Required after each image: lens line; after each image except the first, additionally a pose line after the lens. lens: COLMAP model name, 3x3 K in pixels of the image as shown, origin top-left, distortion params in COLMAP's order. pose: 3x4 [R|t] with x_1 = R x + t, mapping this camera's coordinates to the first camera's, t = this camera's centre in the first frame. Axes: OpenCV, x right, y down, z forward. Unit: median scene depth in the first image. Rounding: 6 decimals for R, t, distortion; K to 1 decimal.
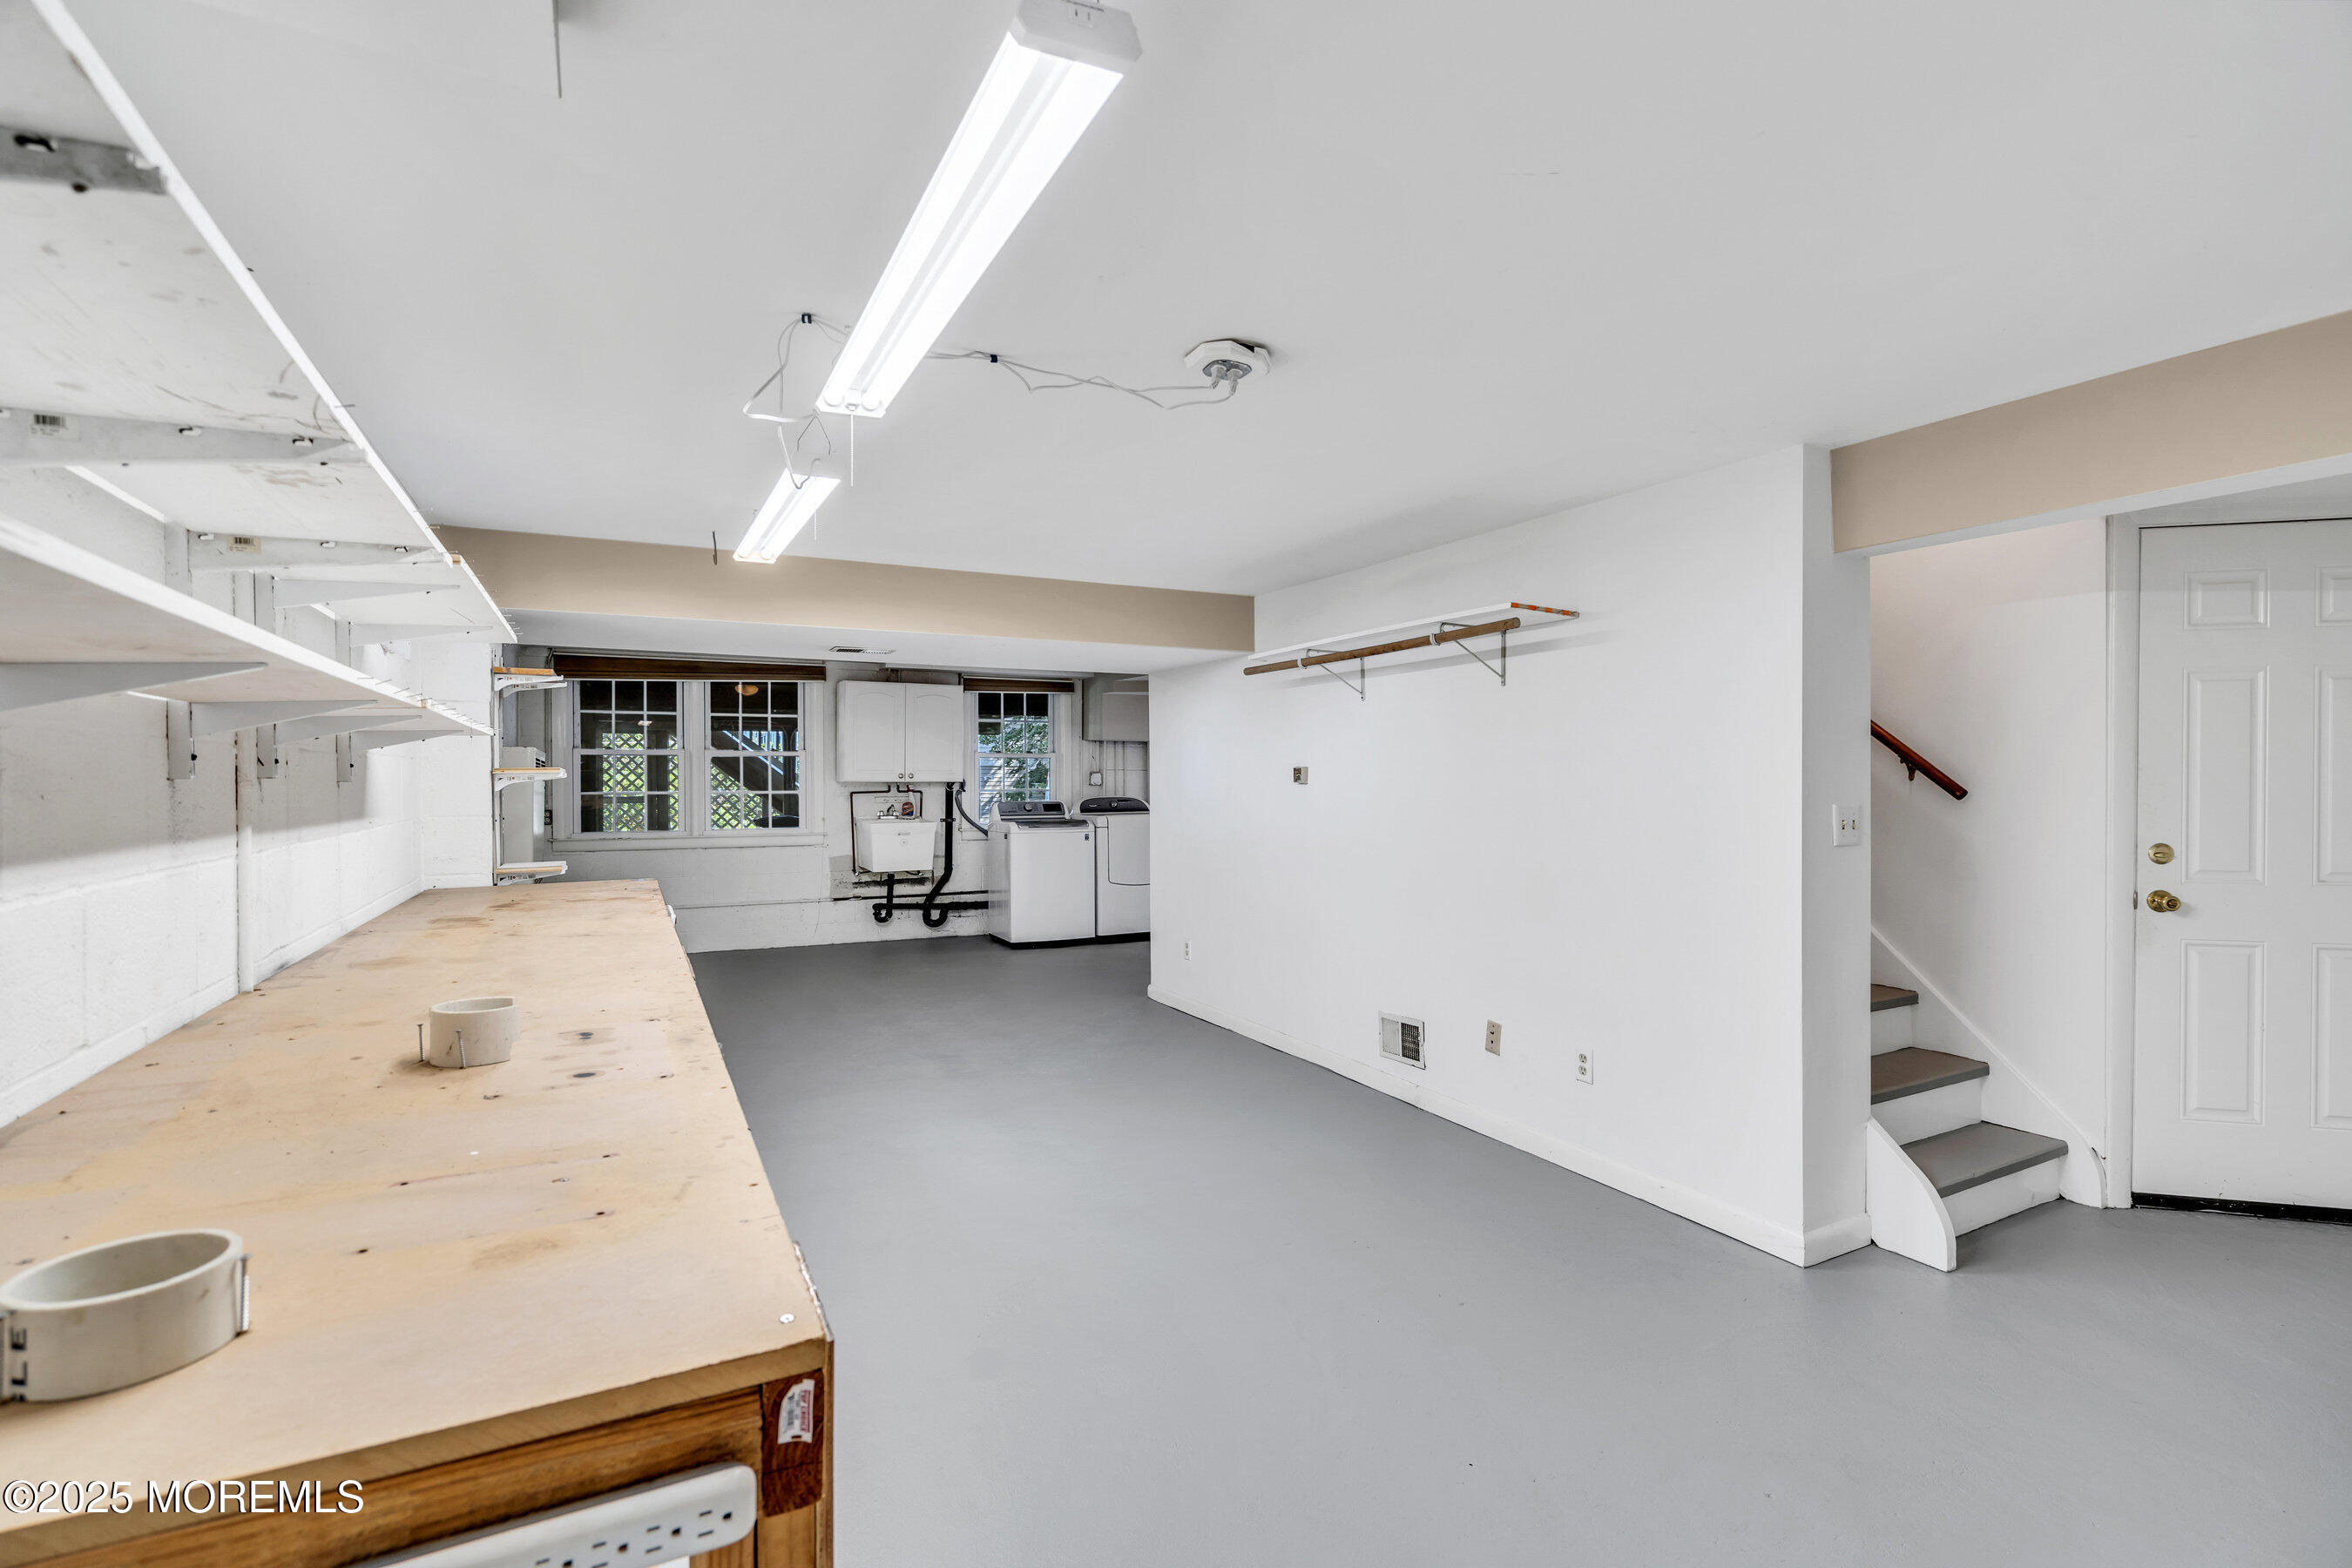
lens RADIAL K [[1069.1, 0, 1167.8], [0, 1069.1, 765.0], [0, 0, 1]] dist [-0.005166, -0.000142]
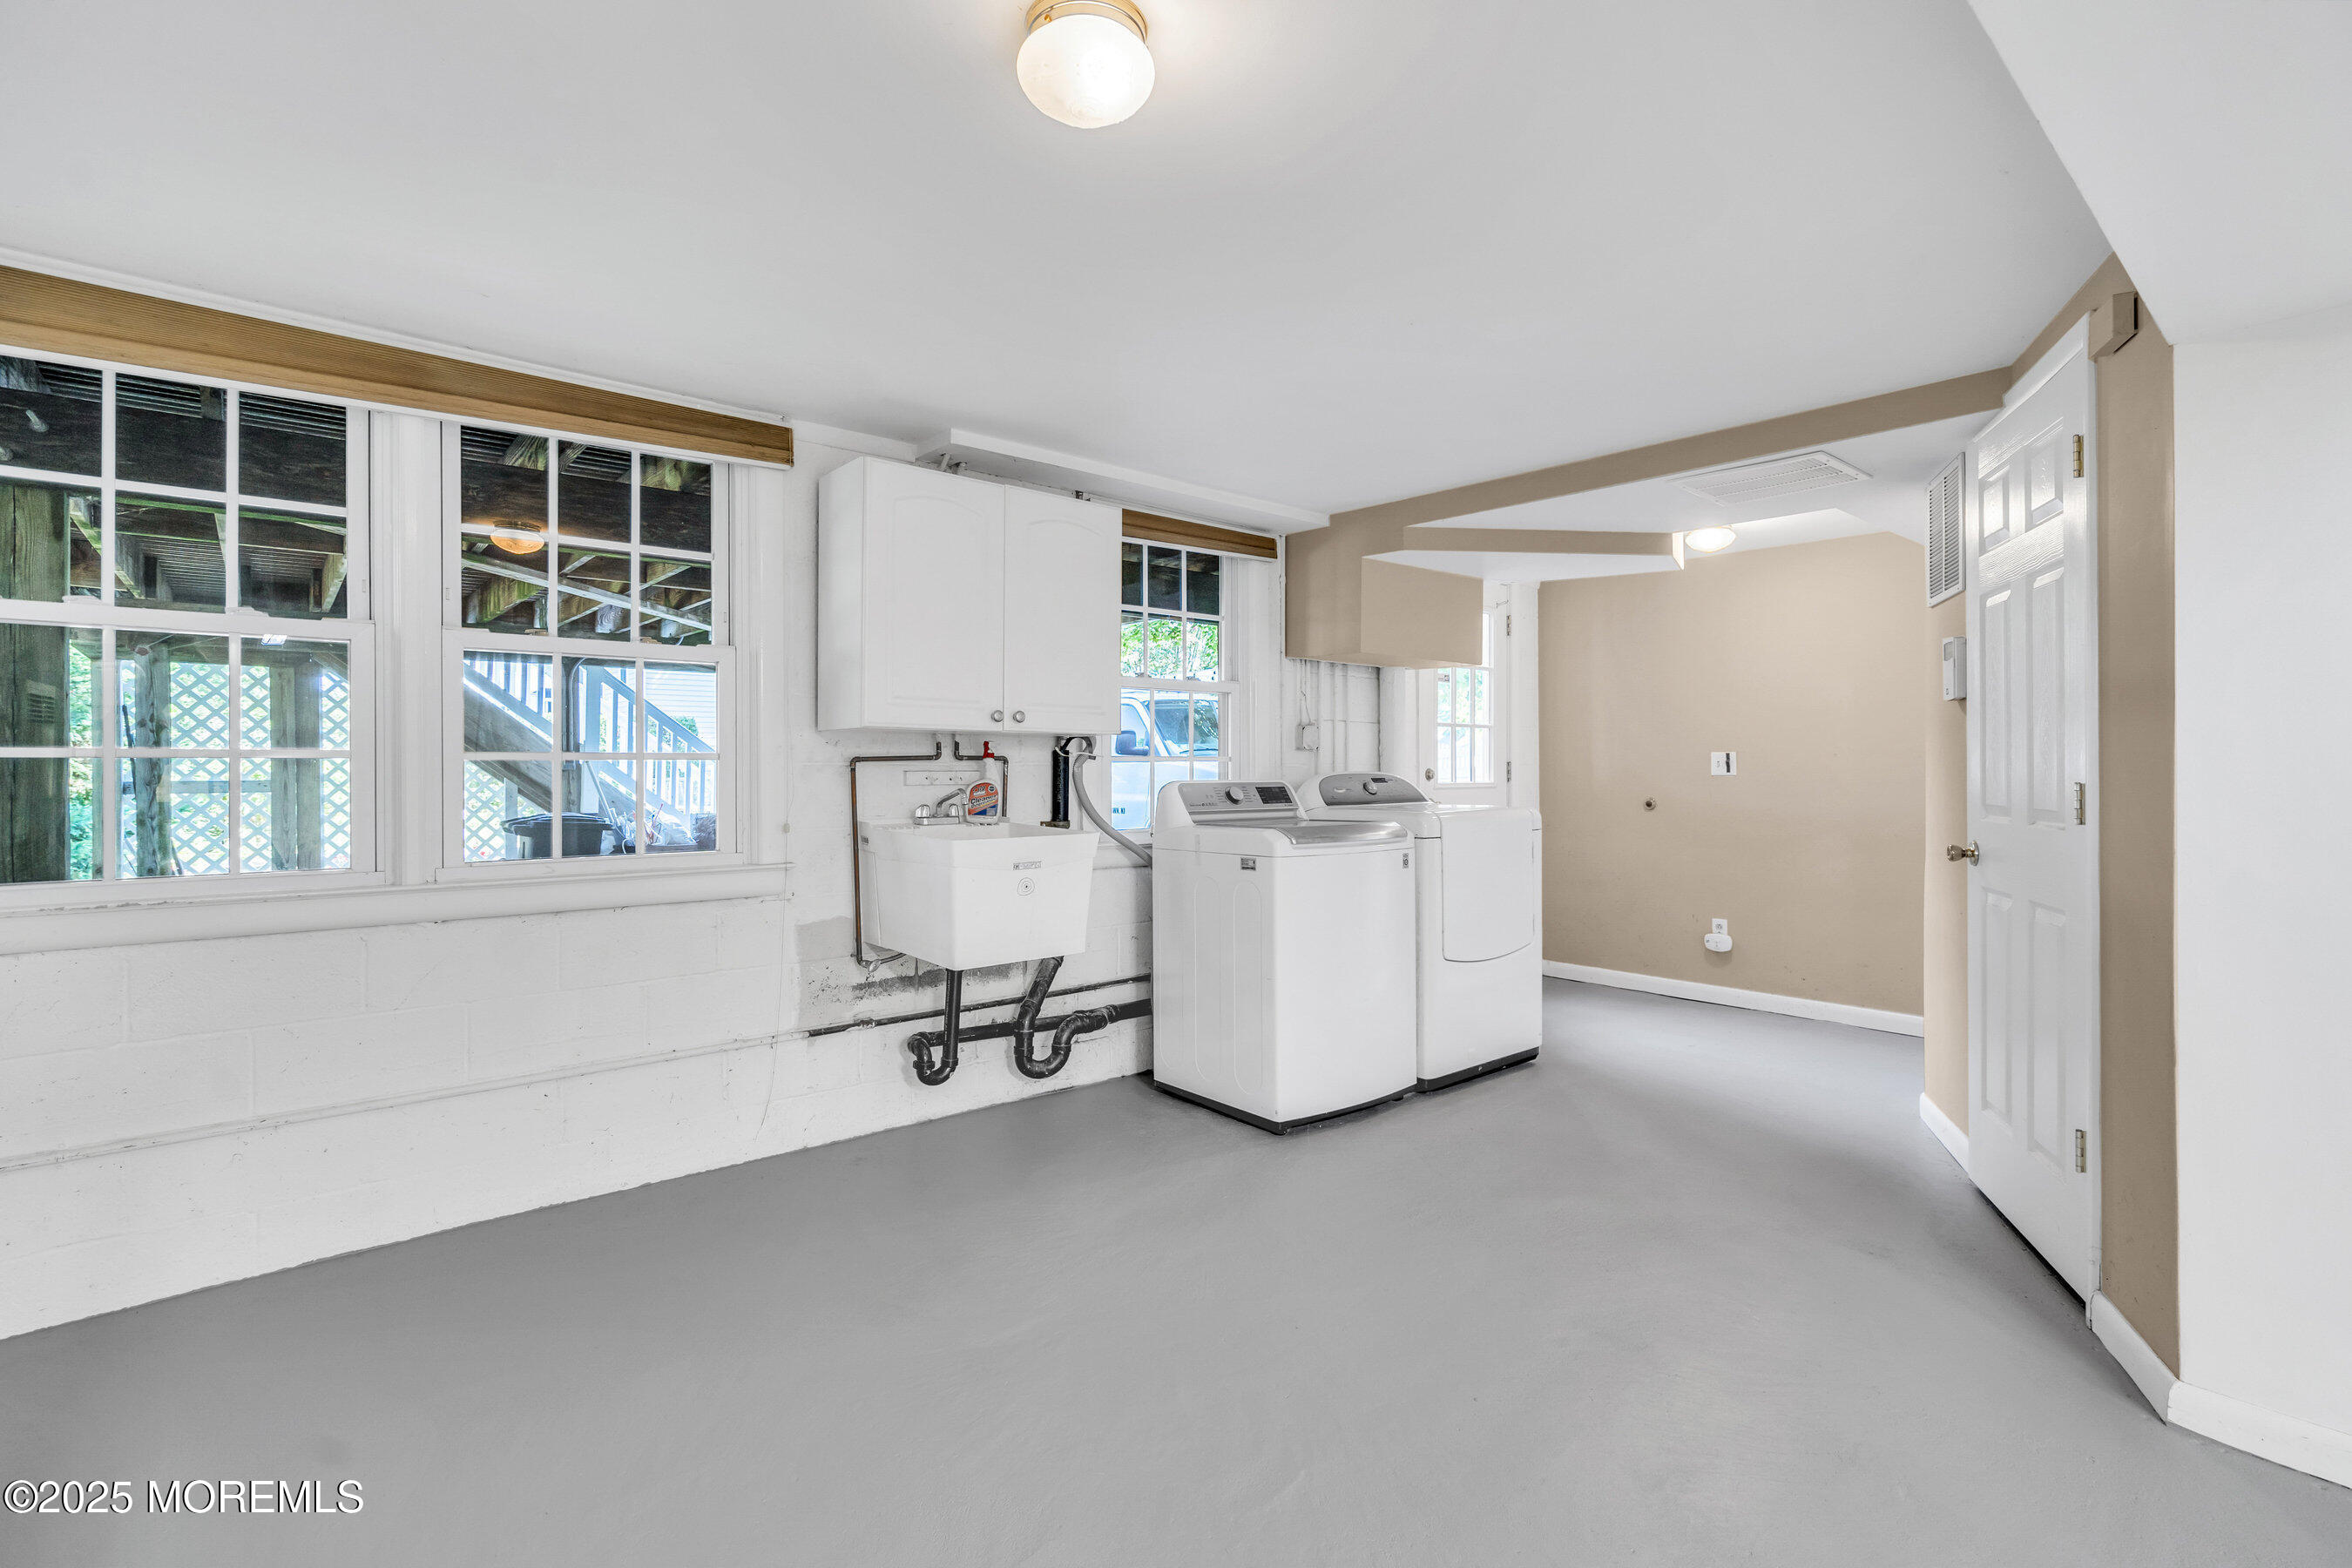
lens RADIAL K [[1069.1, 0, 1167.8], [0, 1069.1, 765.0], [0, 0, 1]] dist [-0.005166, -0.000142]
pose [[0.975626, 0.000391, 0.219438, -0.267702], [-0.002347, 0.999960, 0.008655, 0.024237], [-0.219426, -0.008959, 0.975588, 0.585189]]
